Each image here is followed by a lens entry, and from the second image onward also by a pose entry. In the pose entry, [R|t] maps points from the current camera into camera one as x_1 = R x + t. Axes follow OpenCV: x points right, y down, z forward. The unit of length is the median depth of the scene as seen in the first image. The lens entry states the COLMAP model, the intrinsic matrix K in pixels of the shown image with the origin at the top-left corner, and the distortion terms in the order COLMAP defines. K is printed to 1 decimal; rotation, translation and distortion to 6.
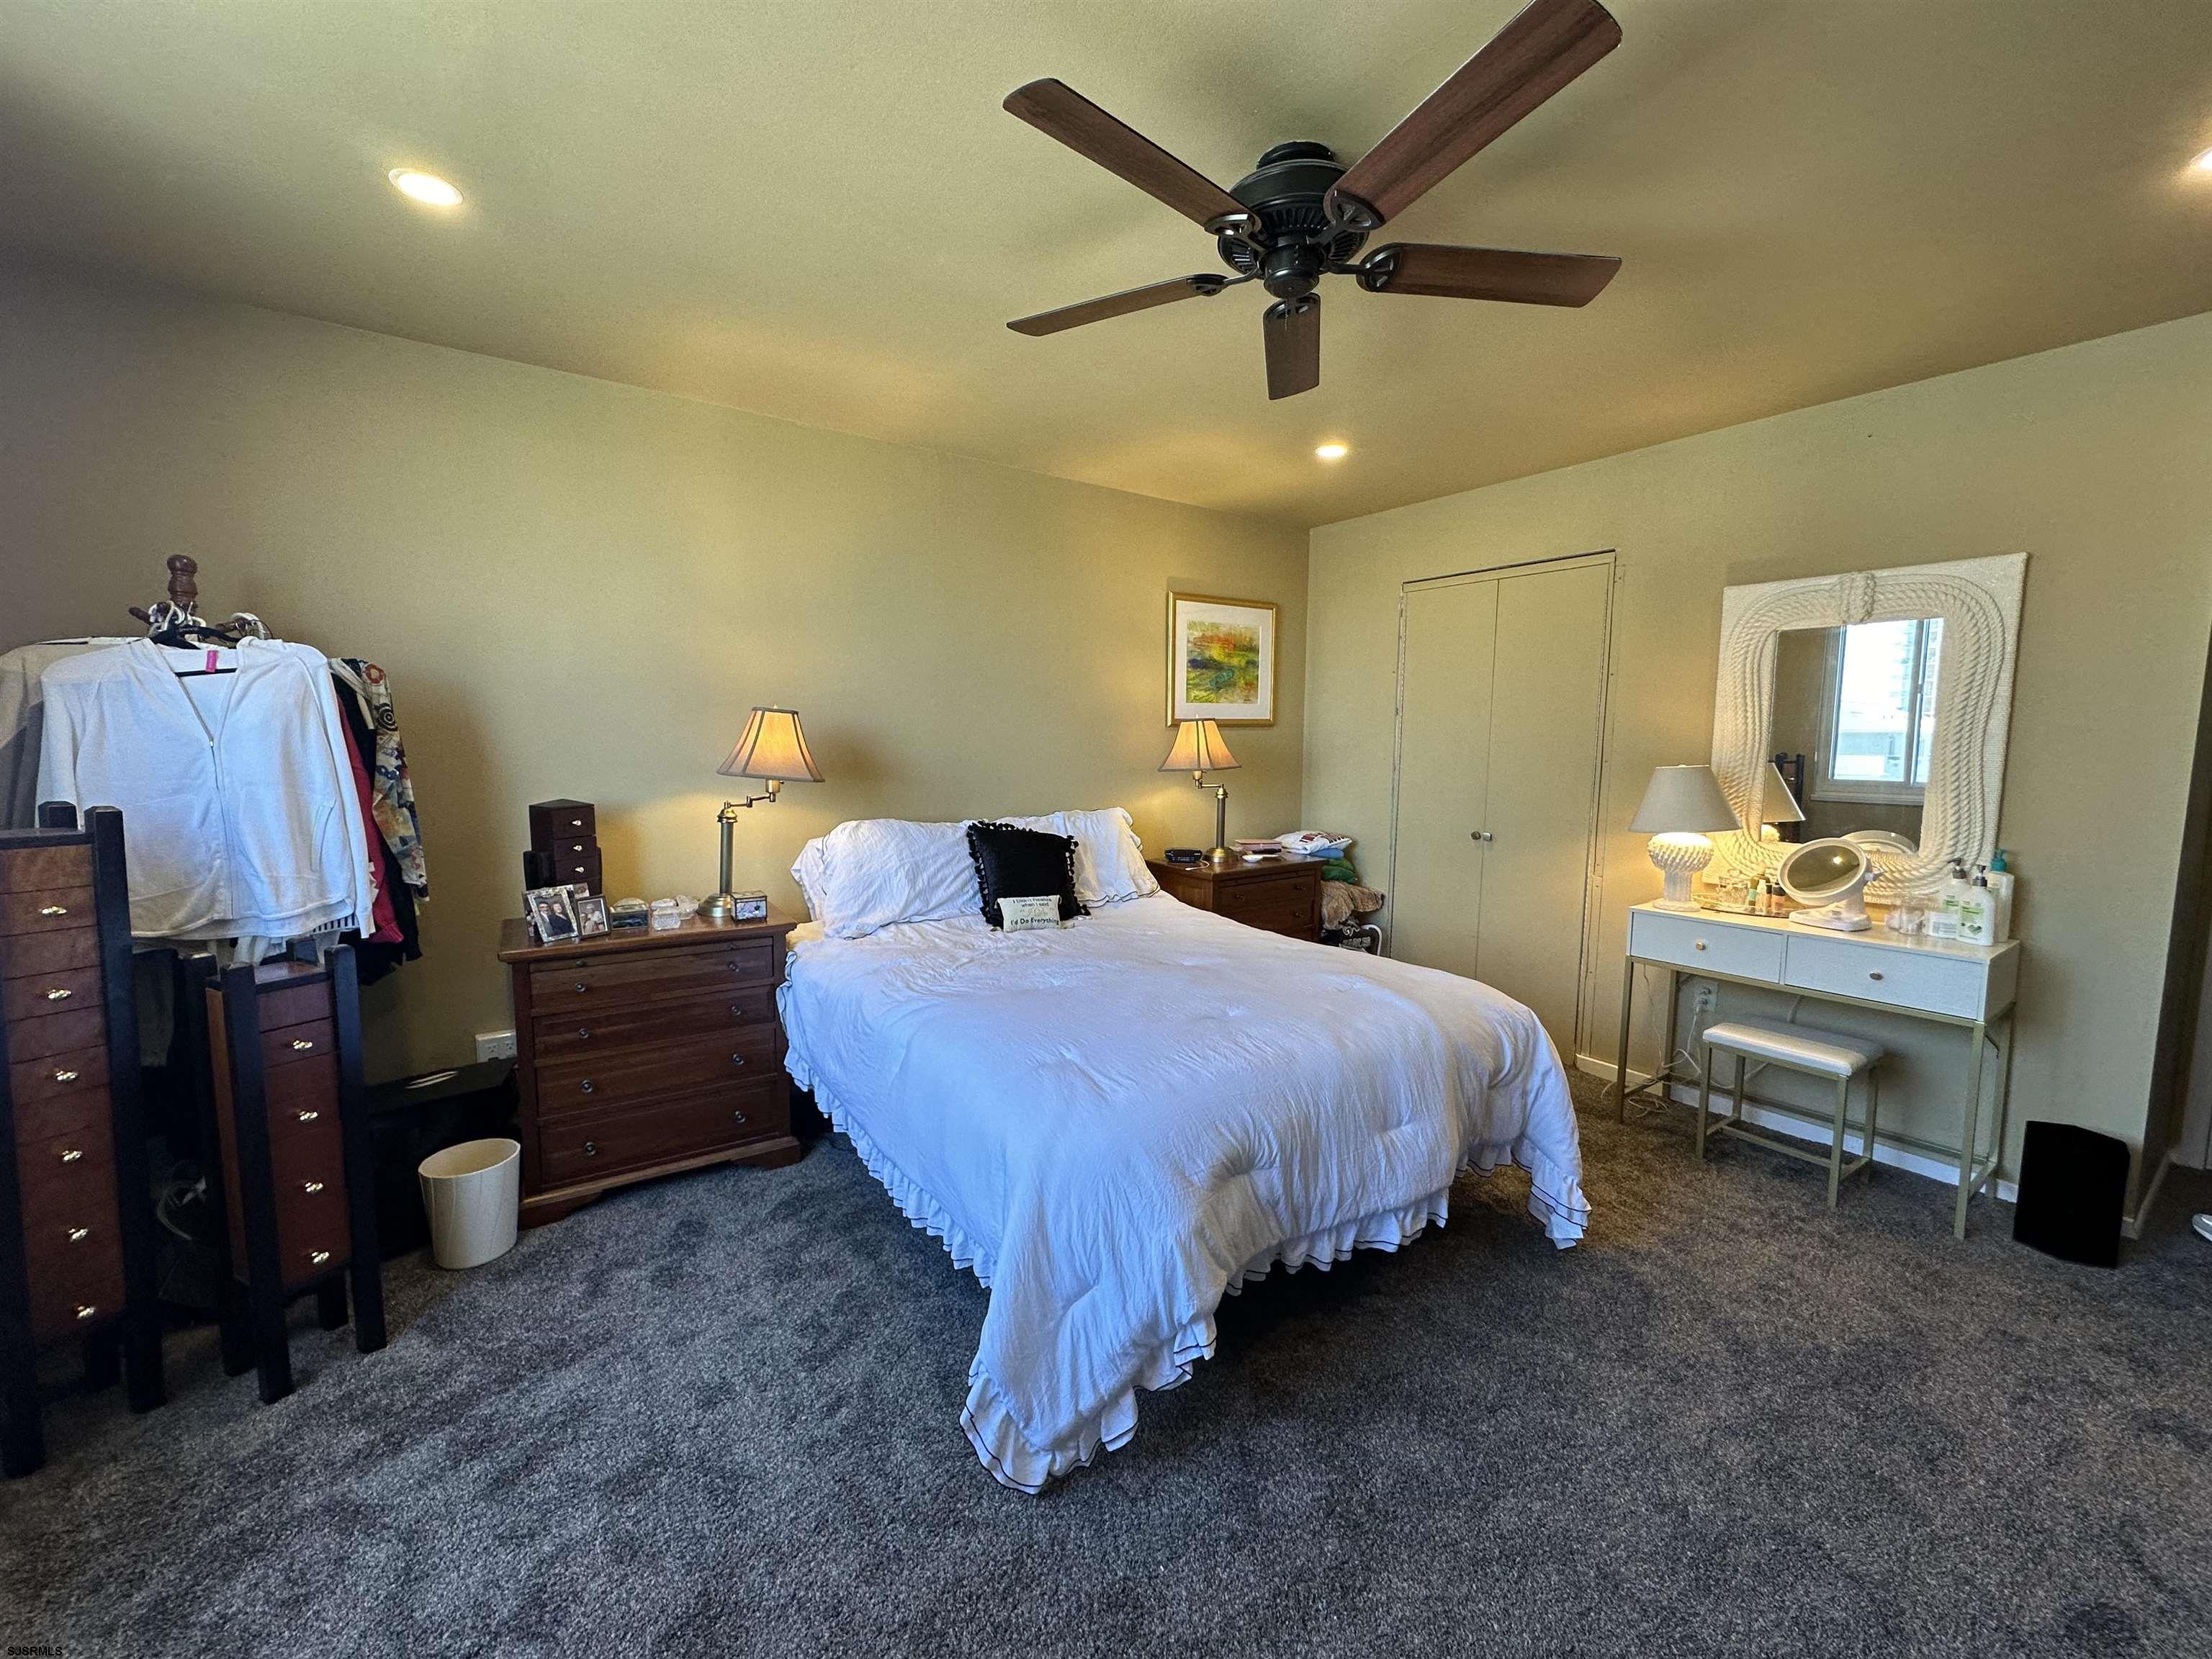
lens RADIAL K [[881.4, 0, 1108.6], [0, 881.4, 819.0], [0, 0, 1]] dist [-0.004817, 0.001230]
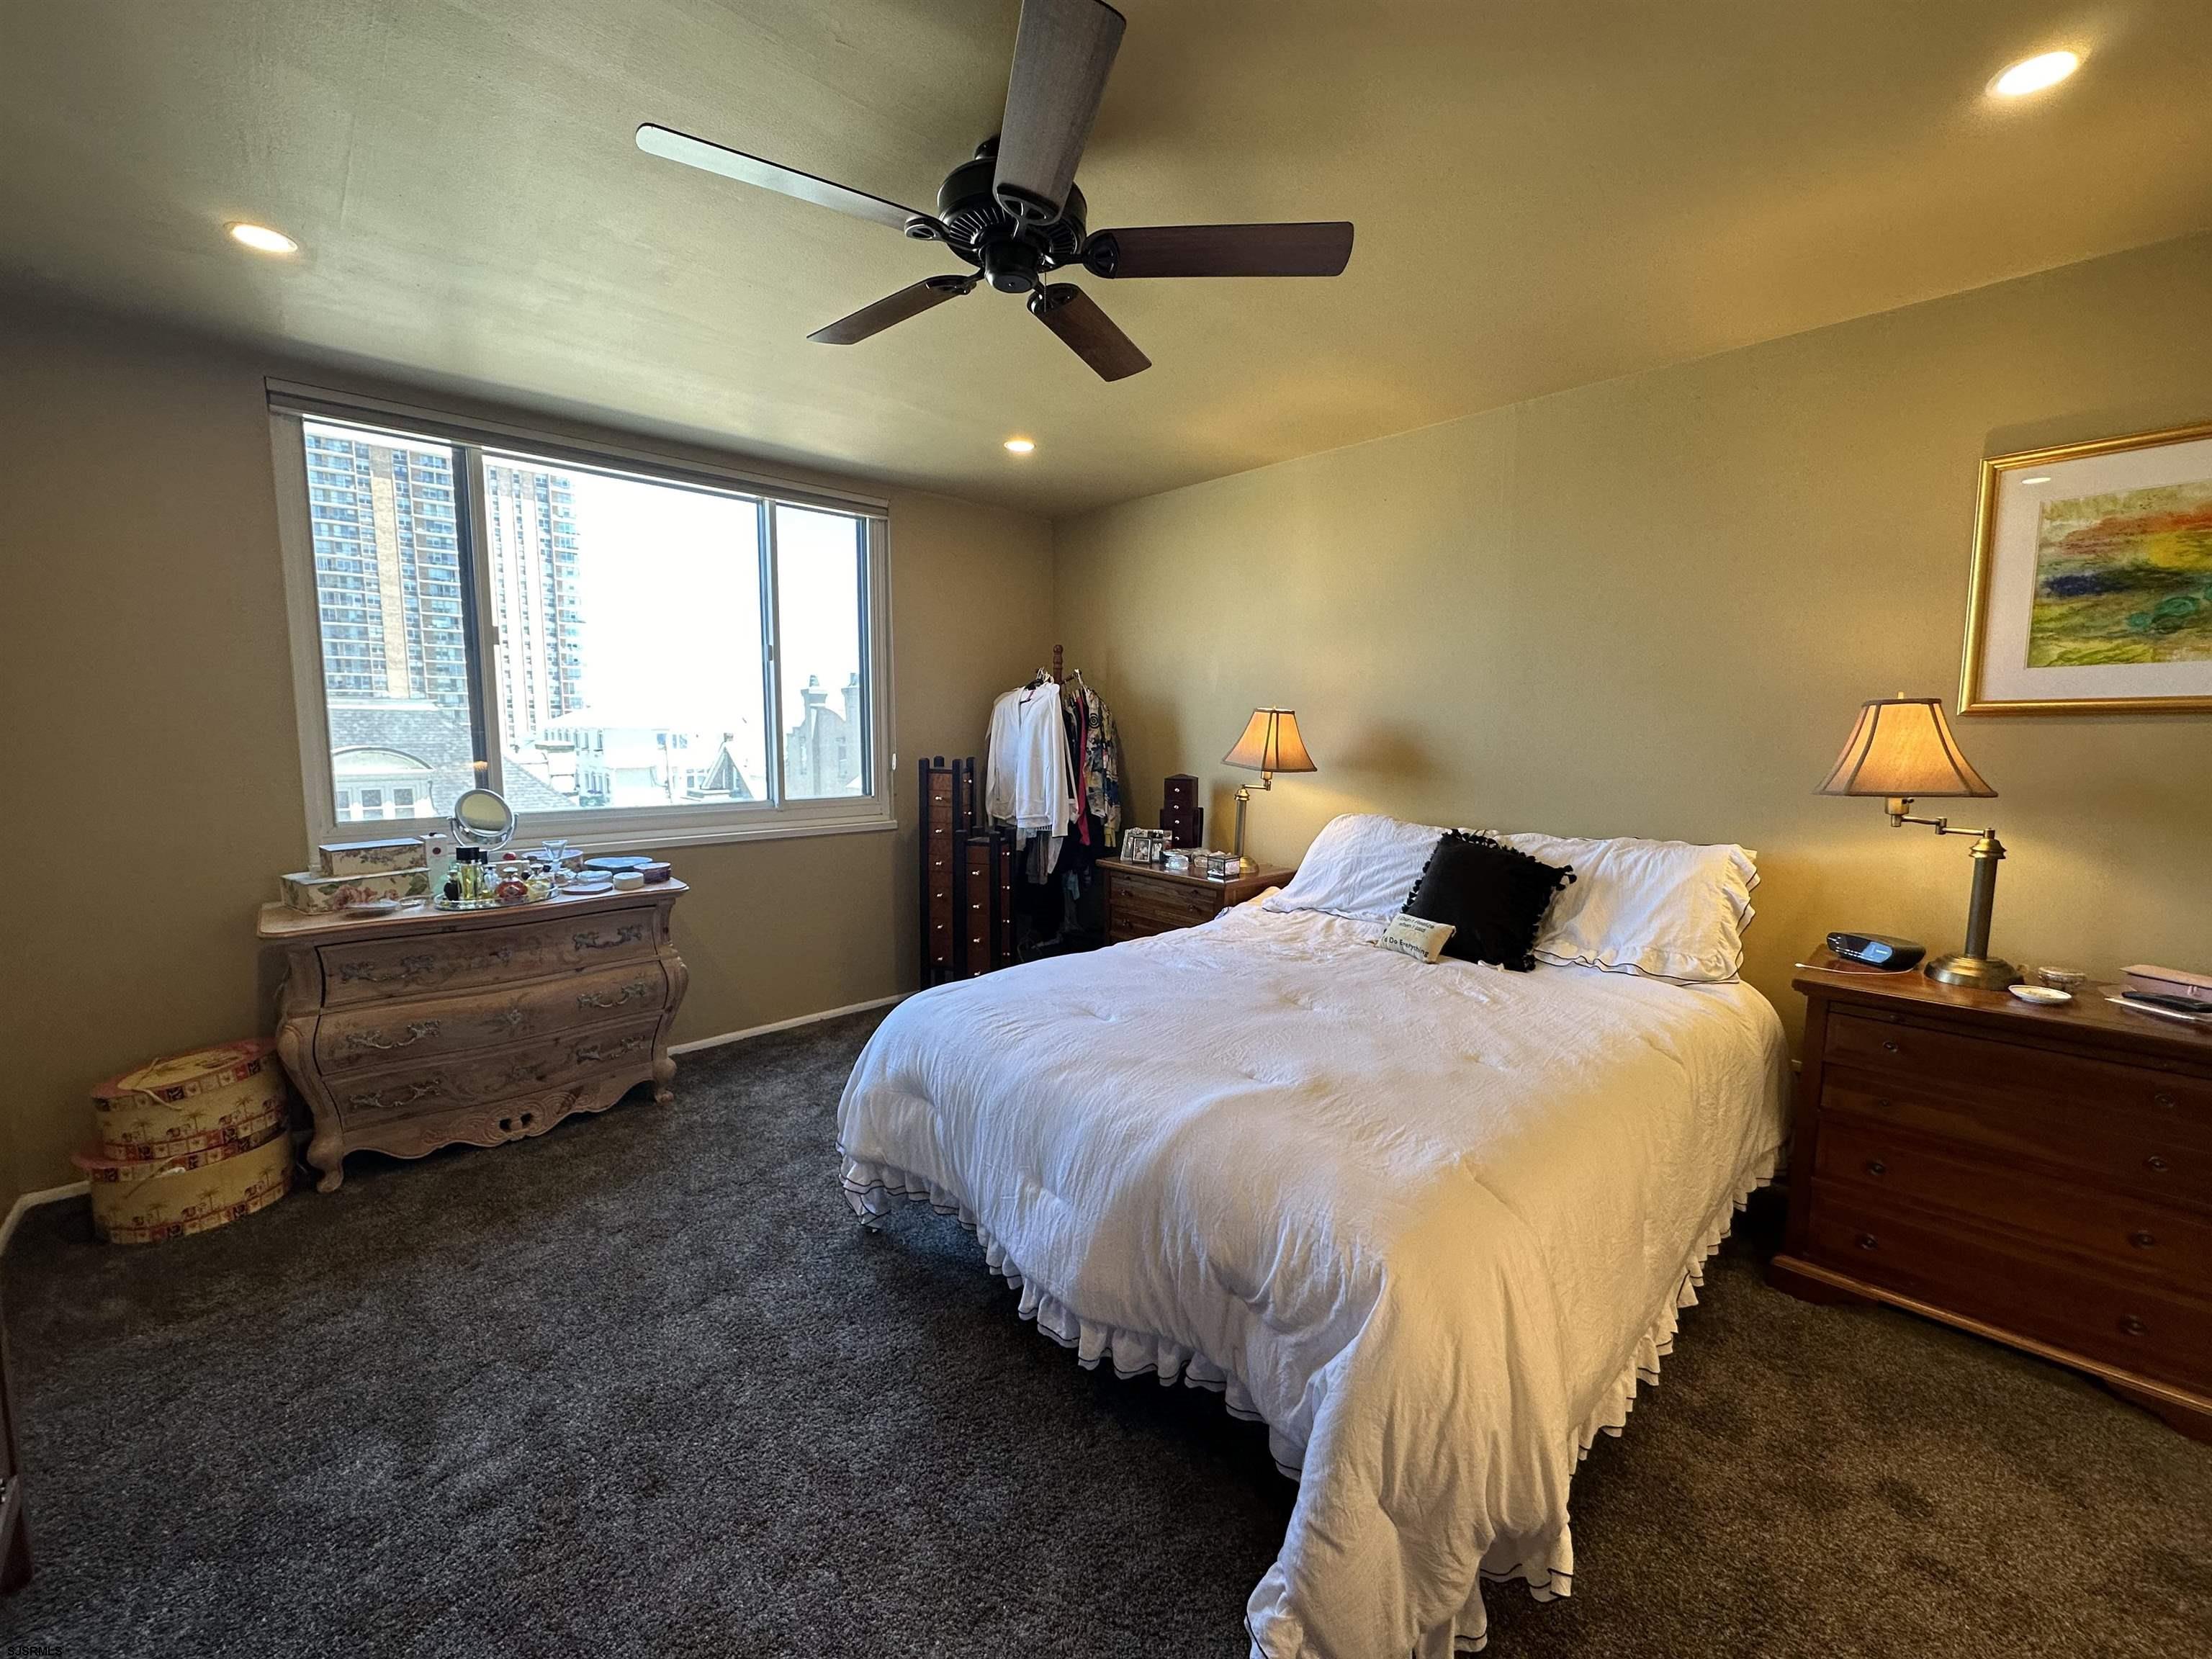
lens RADIAL K [[881.4, 0, 1107.0], [0, 881.4, 823.5], [0, 0, 1]] dist [-0.004817, 0.001230]
pose [[0.132079, 0.099839, -0.986198, 0.547296], [-0.098945, 0.991274, 0.087102, -0.037306], [0.986288, 0.086075, 0.140805, 0.437412]]
